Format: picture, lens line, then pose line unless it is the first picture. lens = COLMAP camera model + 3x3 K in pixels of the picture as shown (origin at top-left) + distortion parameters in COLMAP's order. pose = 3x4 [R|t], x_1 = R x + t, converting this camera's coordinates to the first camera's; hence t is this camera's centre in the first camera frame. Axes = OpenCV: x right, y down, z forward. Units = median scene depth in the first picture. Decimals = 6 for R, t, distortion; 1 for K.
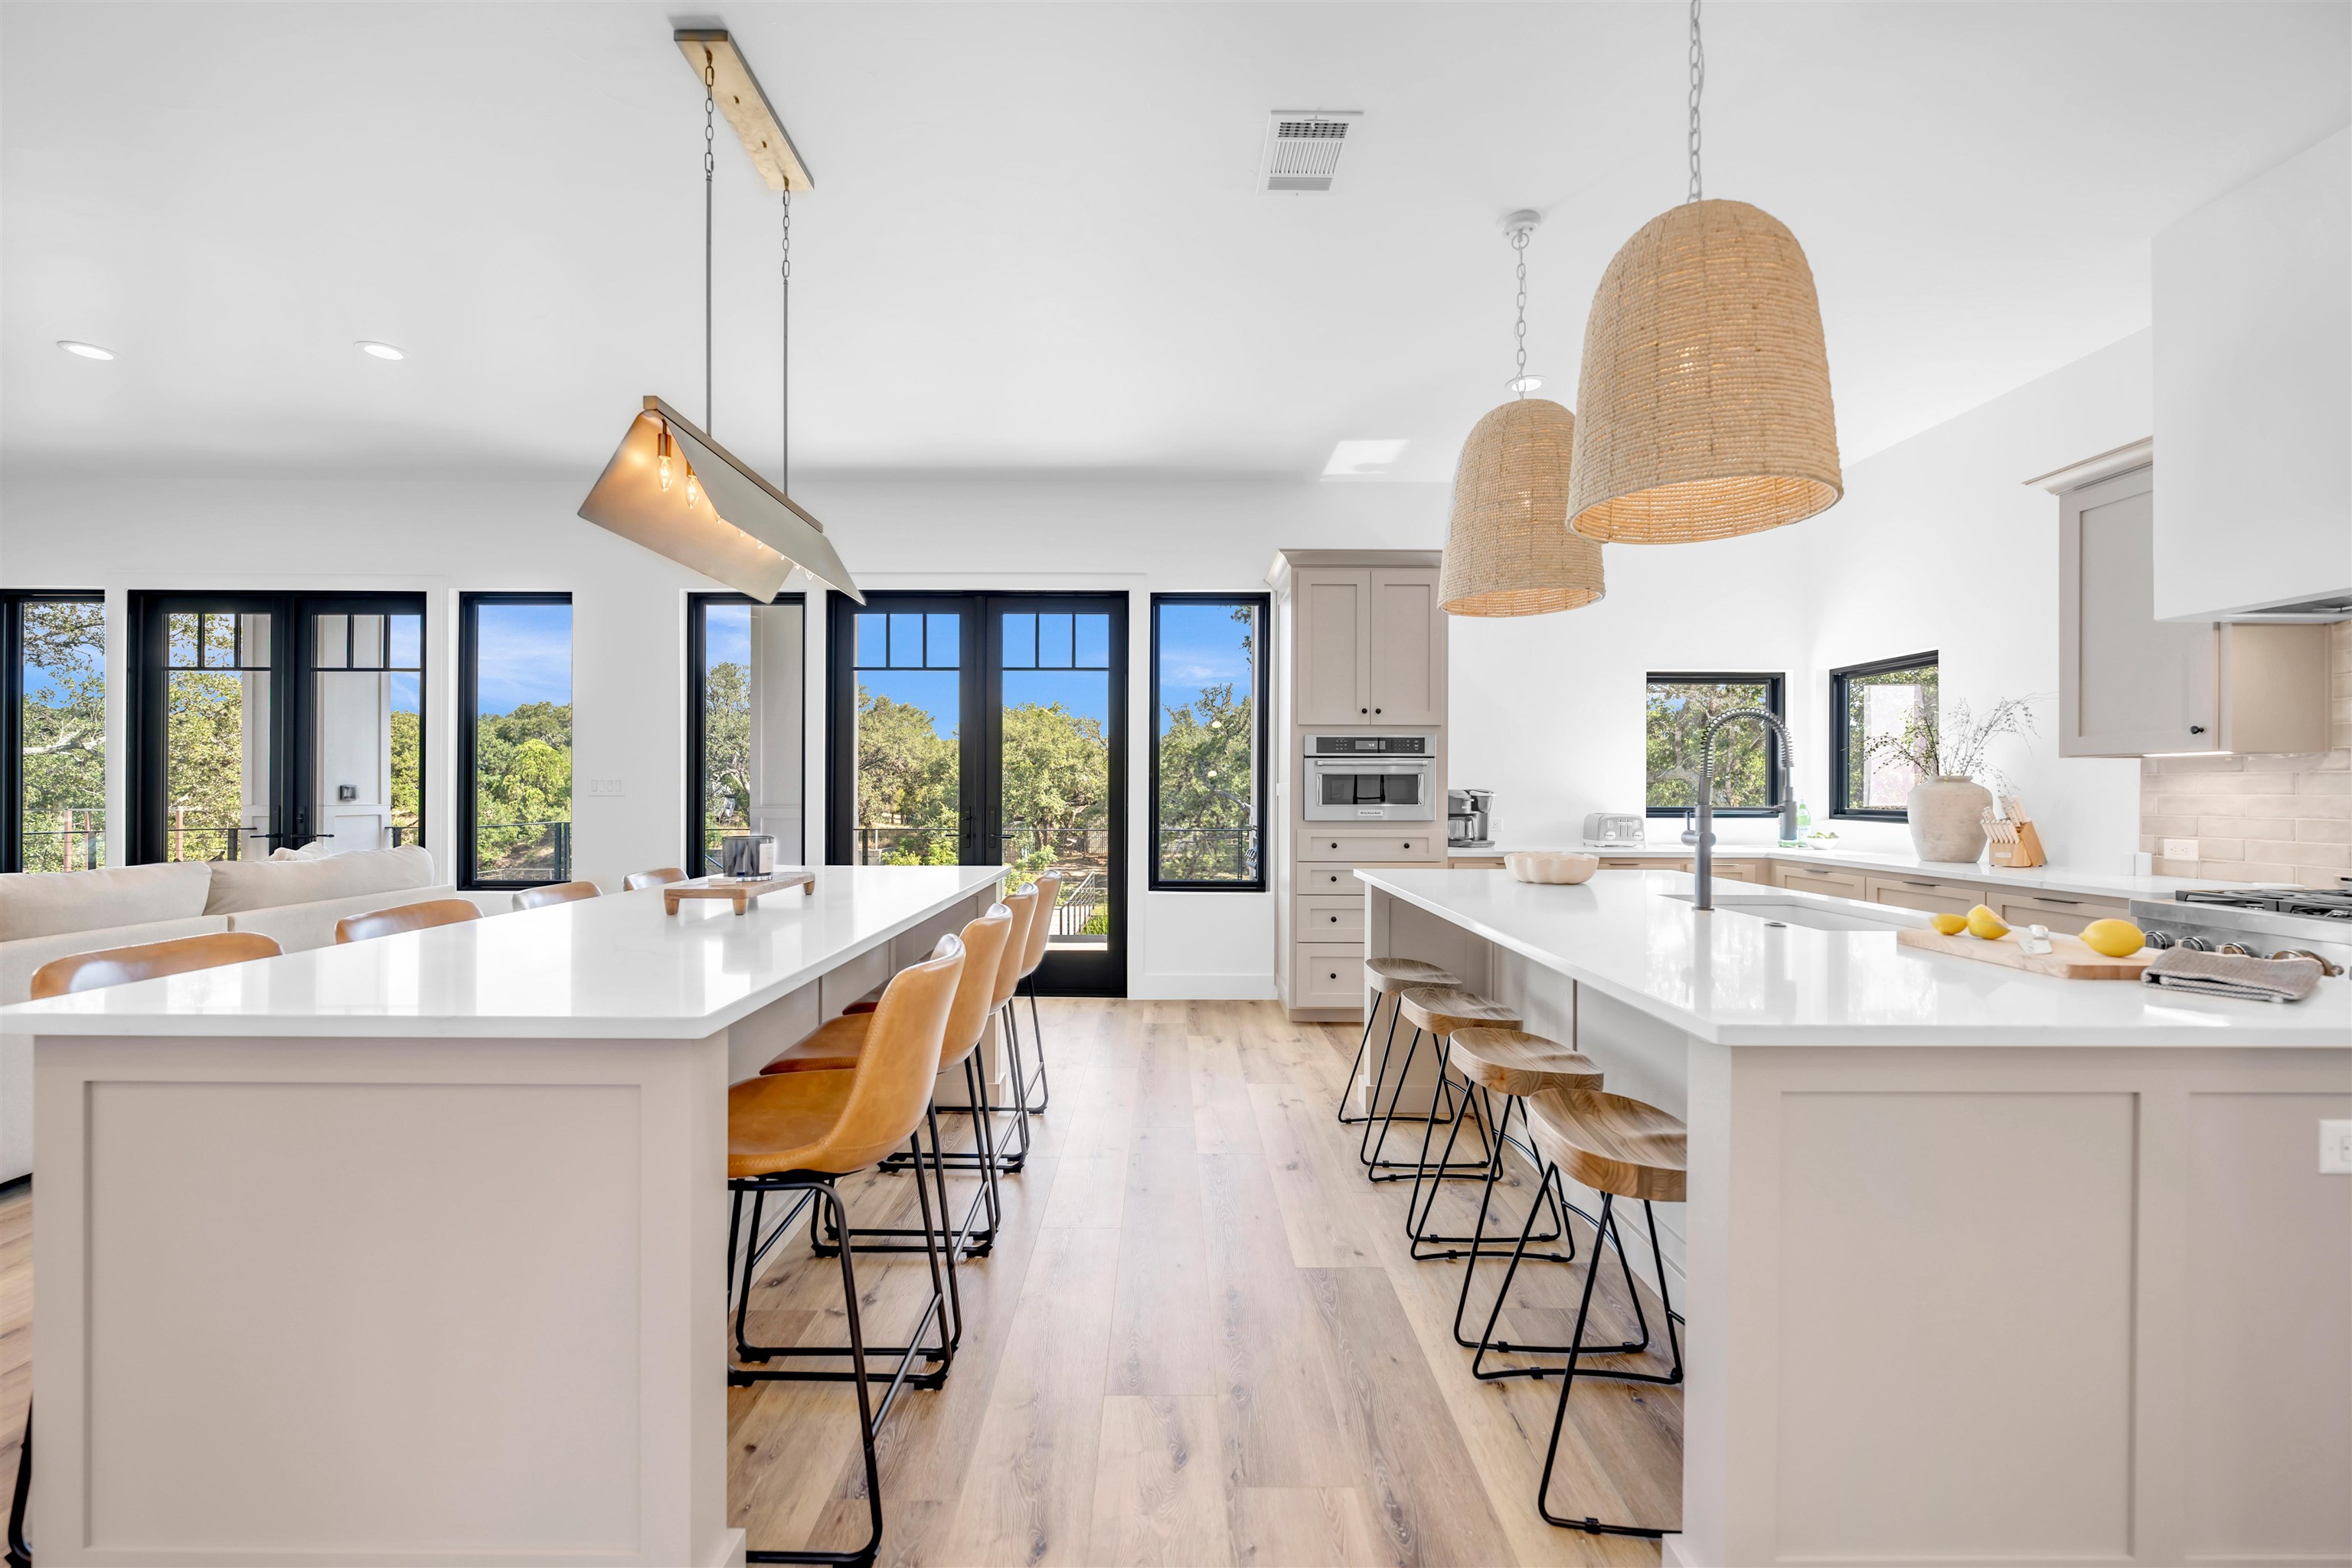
lens RADIAL K [[926.2, 0, 1186.4], [0, 926.2, 787.9], [0, 0, 1]] dist [-0.010136, -0.000136]
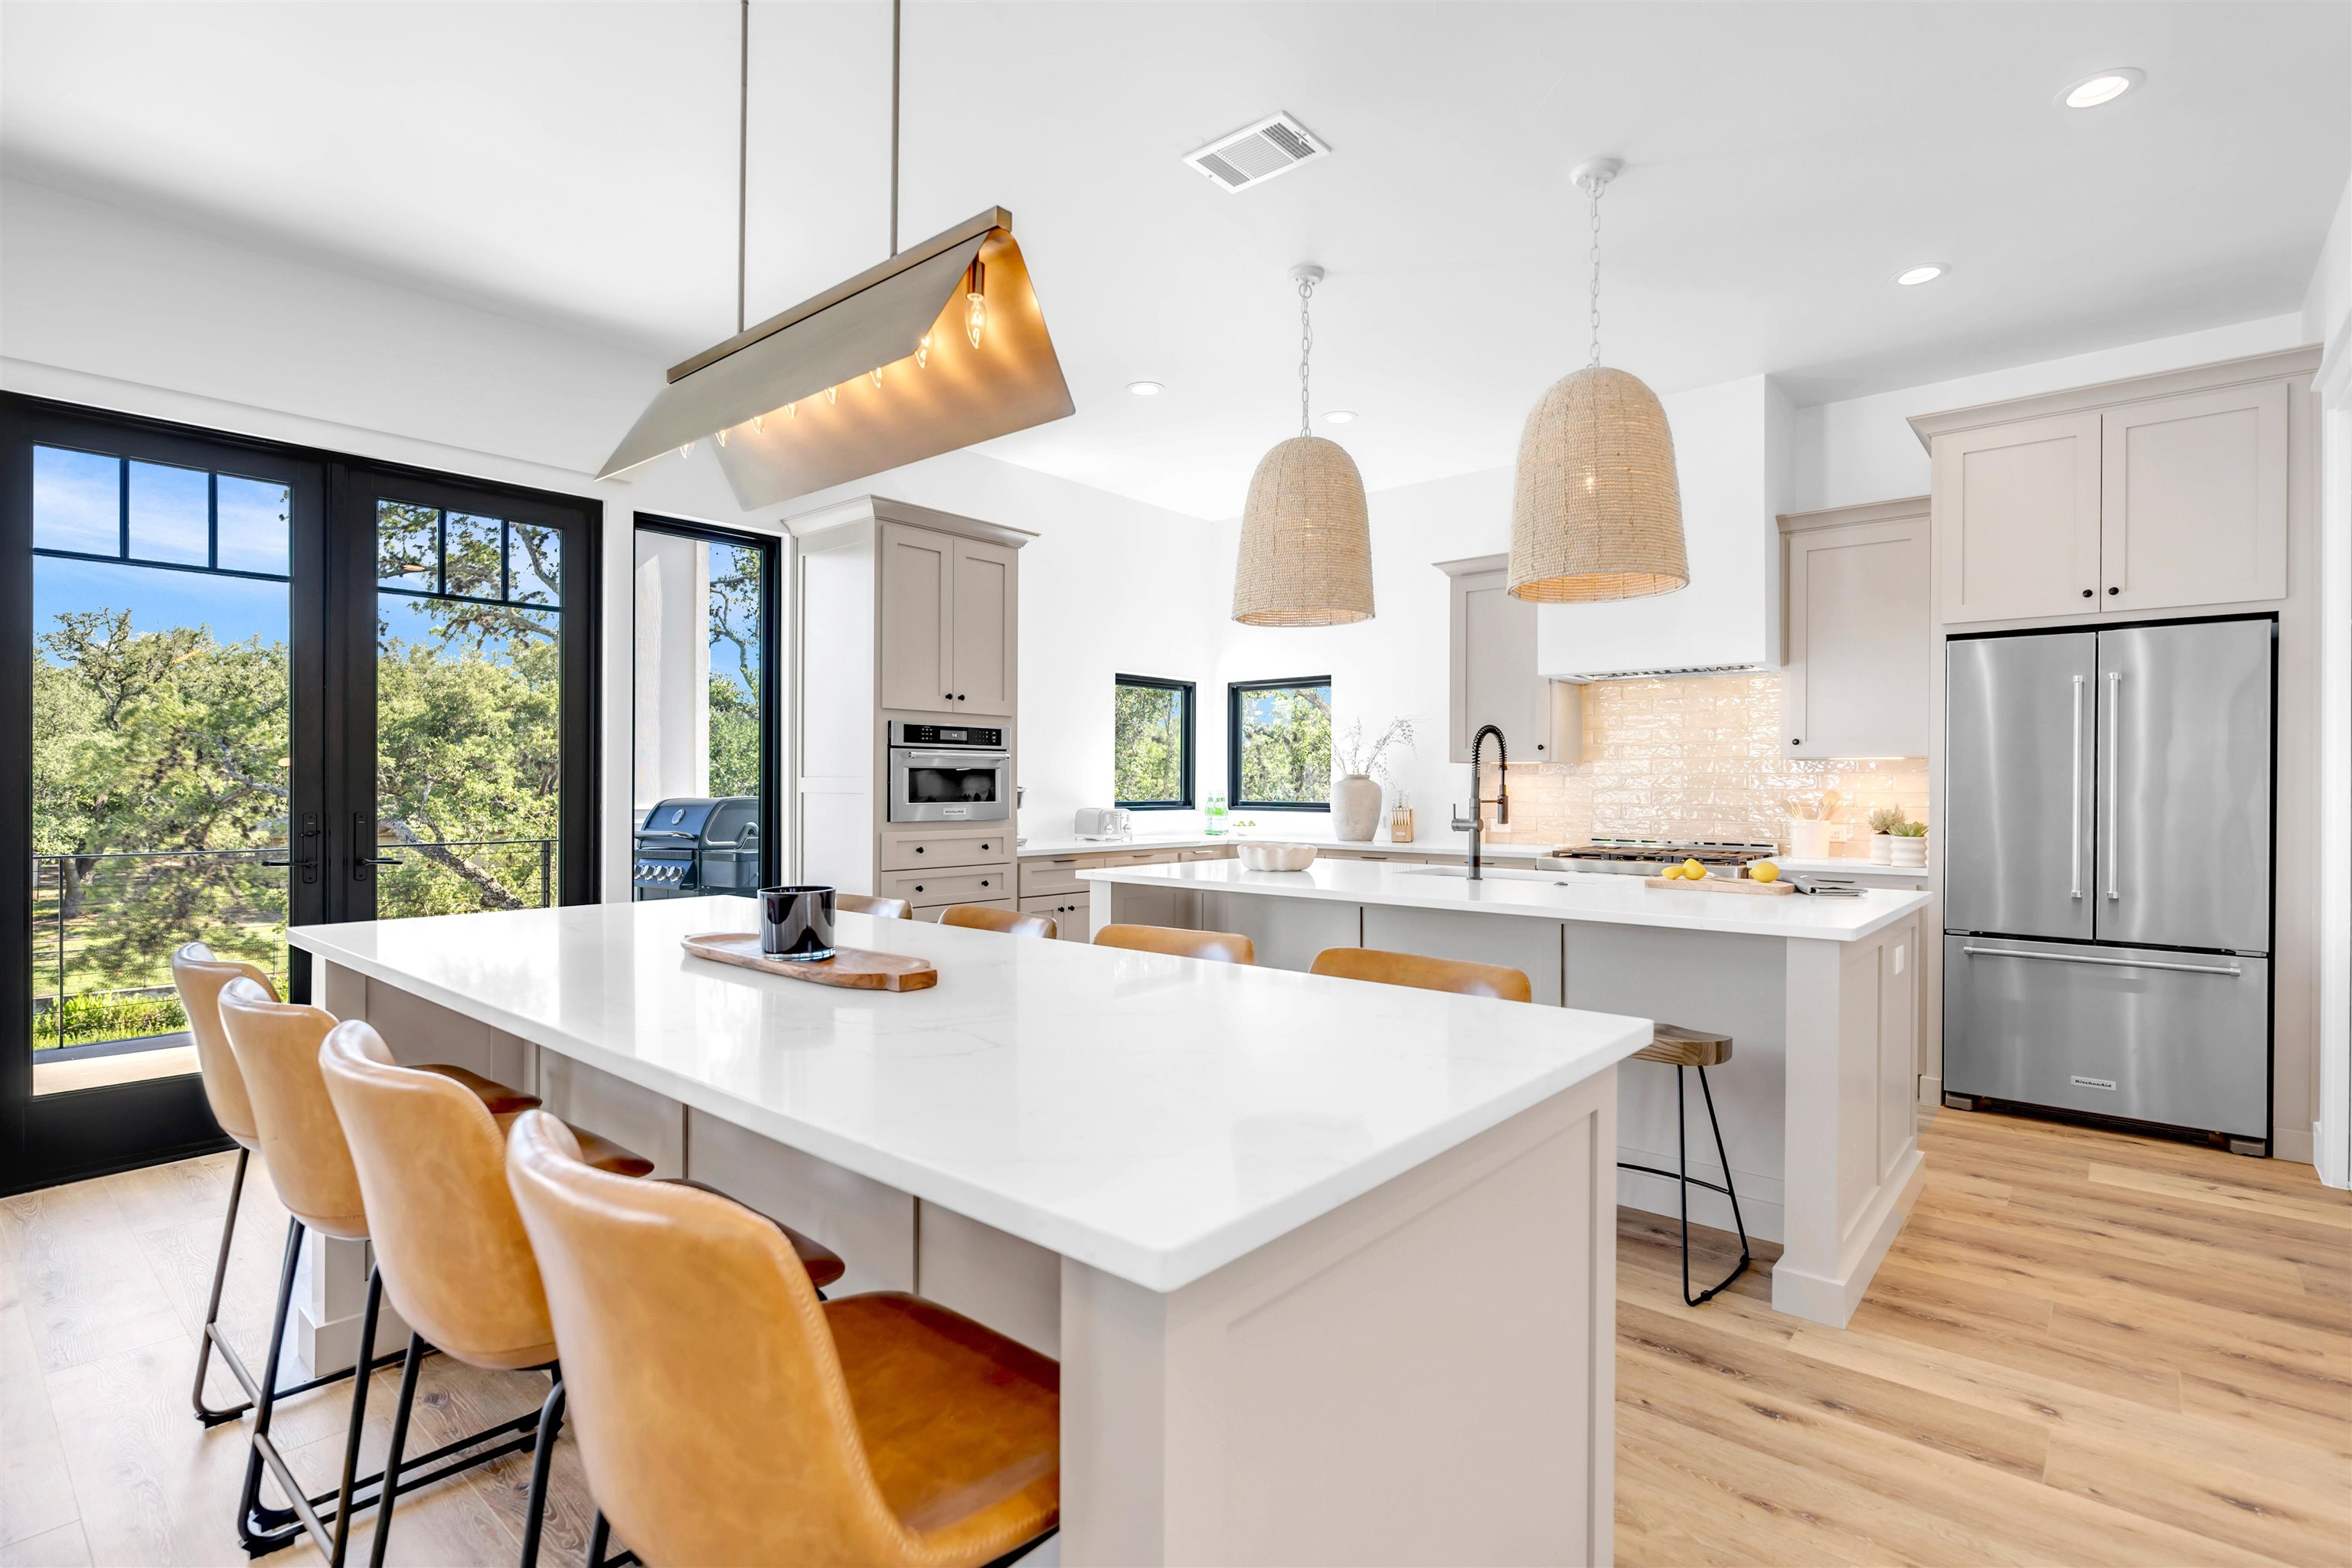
lens RADIAL K [[1081.9, 0, 1181.4], [0, 1081.9, 787.8], [0, 0, 1]] dist [-0.007344, 0.002033]
pose [[0.662043, -0.003940, 0.749456, -0.570369], [-0.001898, 0.999974, 0.006933, -0.005047], [-0.749464, -0.006012, 0.662018, 0.203131]]
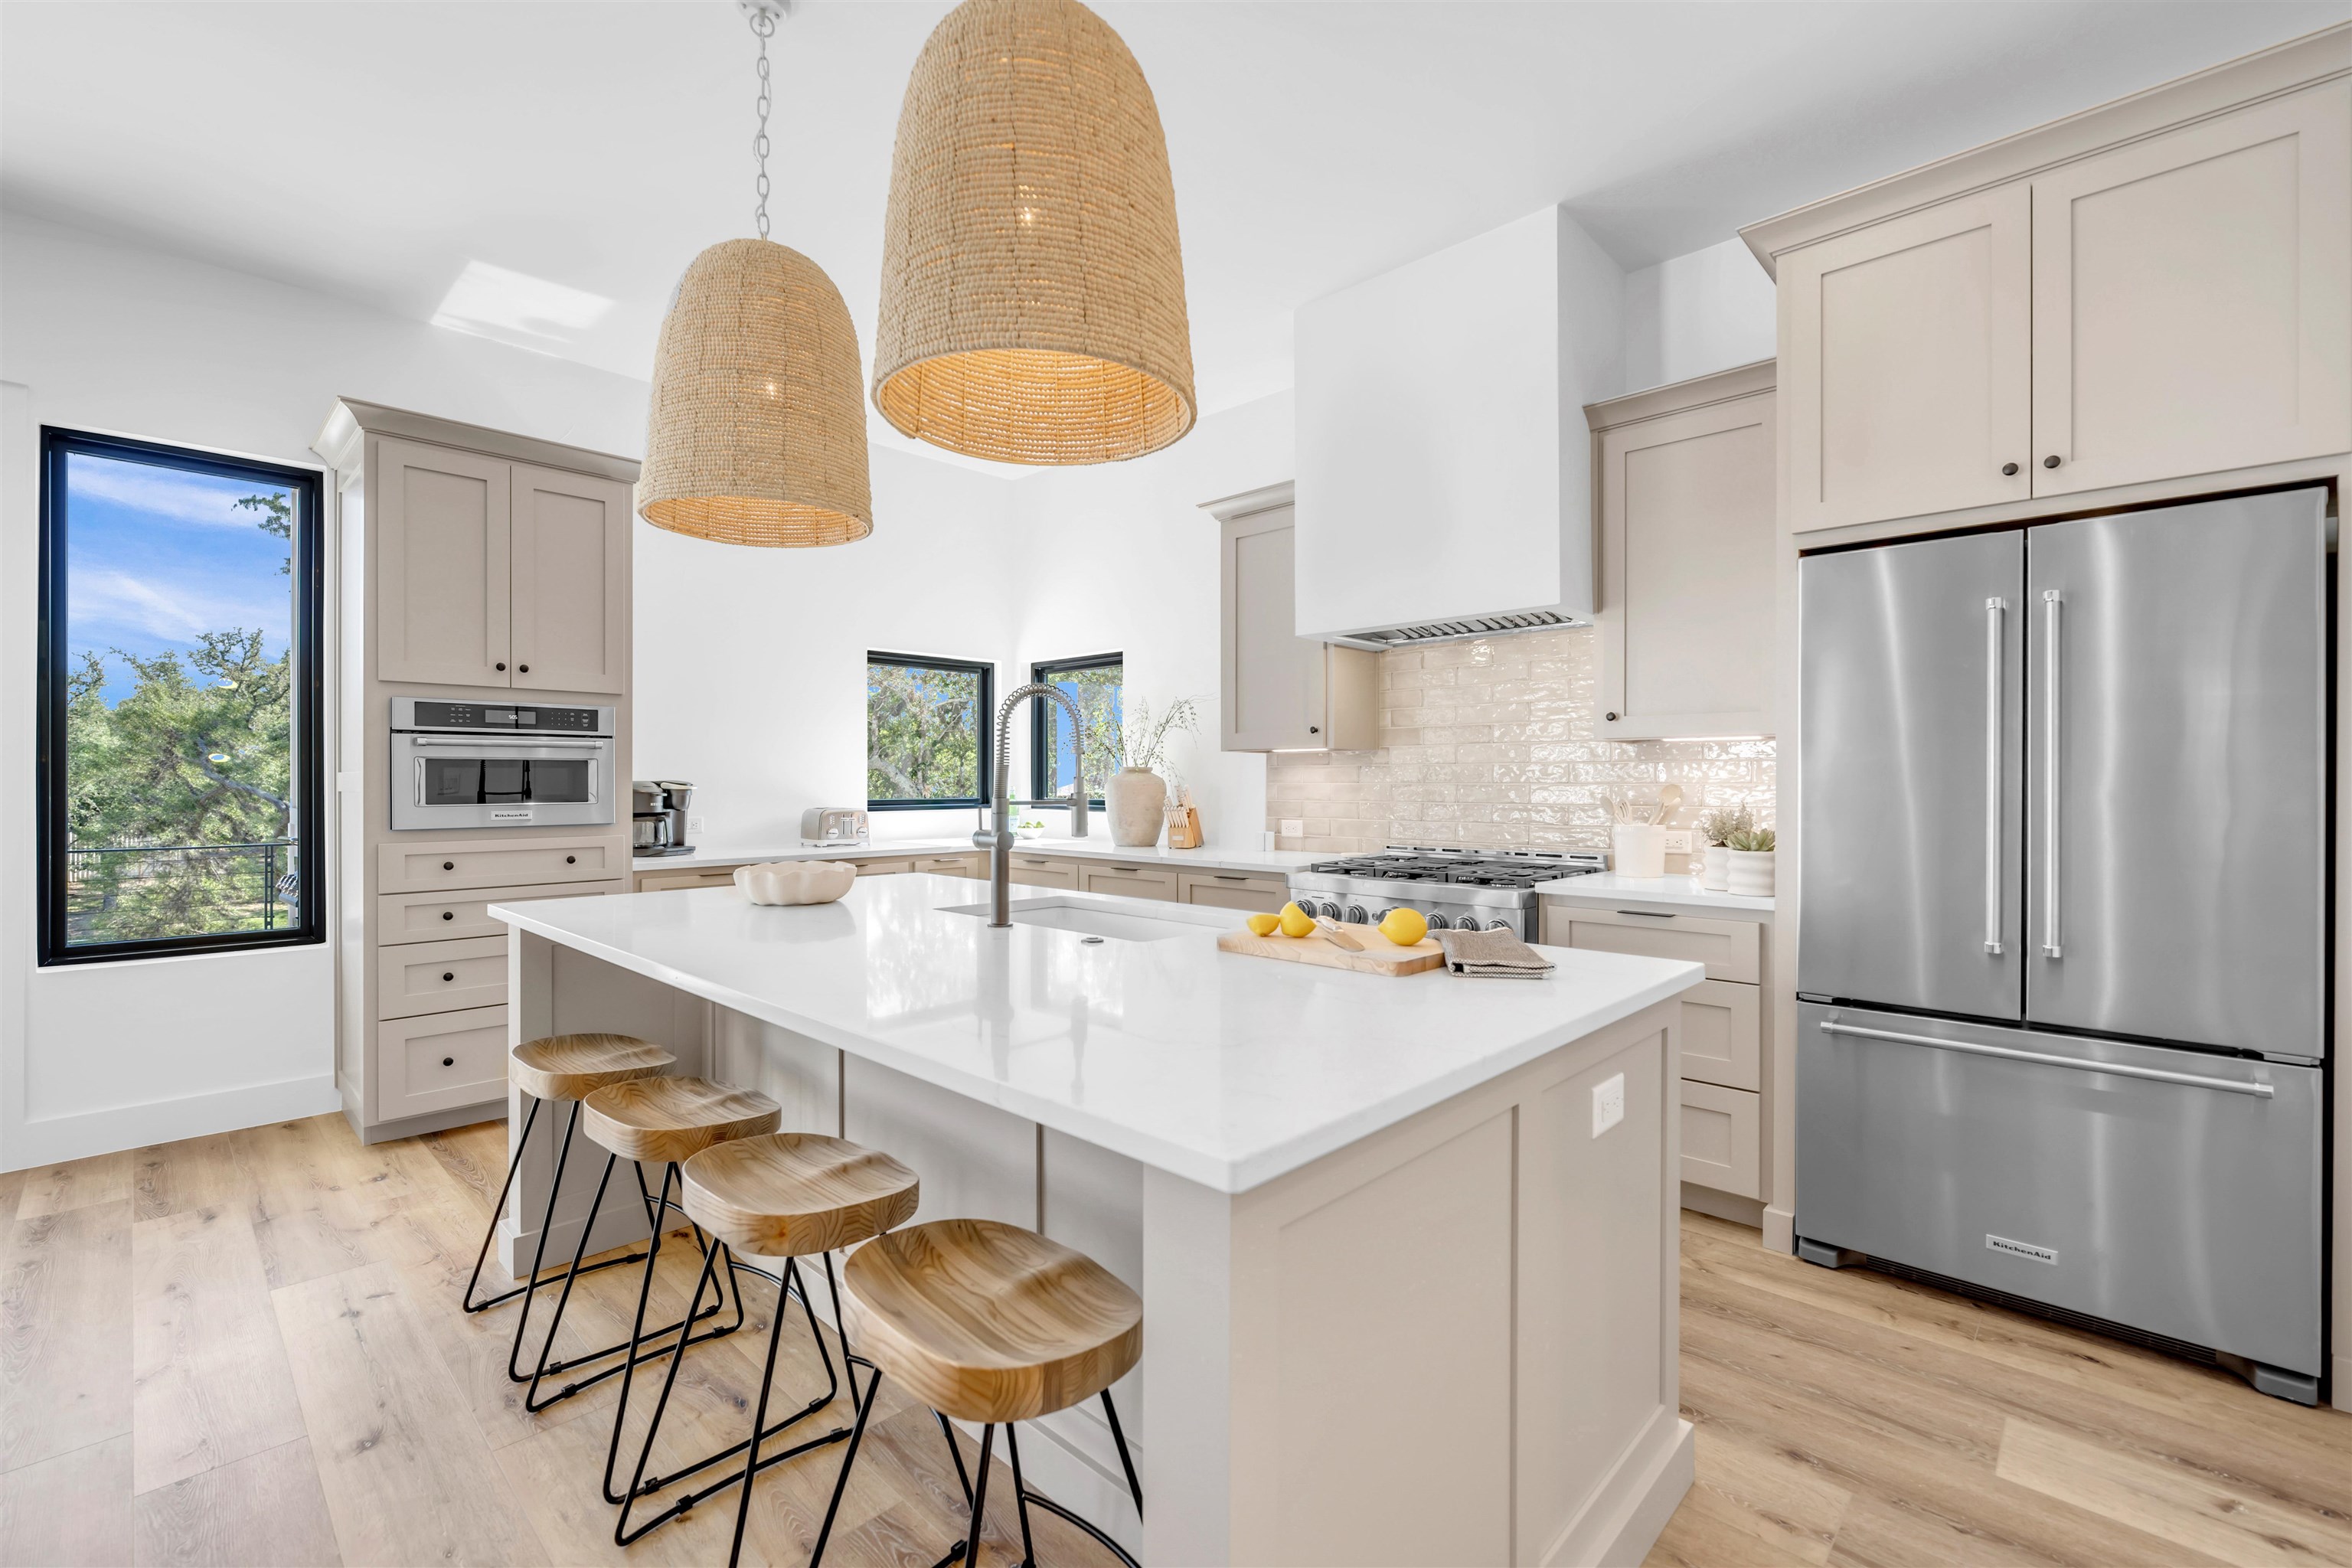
lens RADIAL K [[997.1, 0, 1164.0], [0, 997.1, 783.6], [0, 0, 1]] dist [-0.003071, -0.000385]
pose [[0.706688, -0.005198, 0.707506, 0.022807], [0.001907, 0.999983, 0.005441, 0.000149], [-0.707523, -0.002496, 0.706686, 0.172074]]
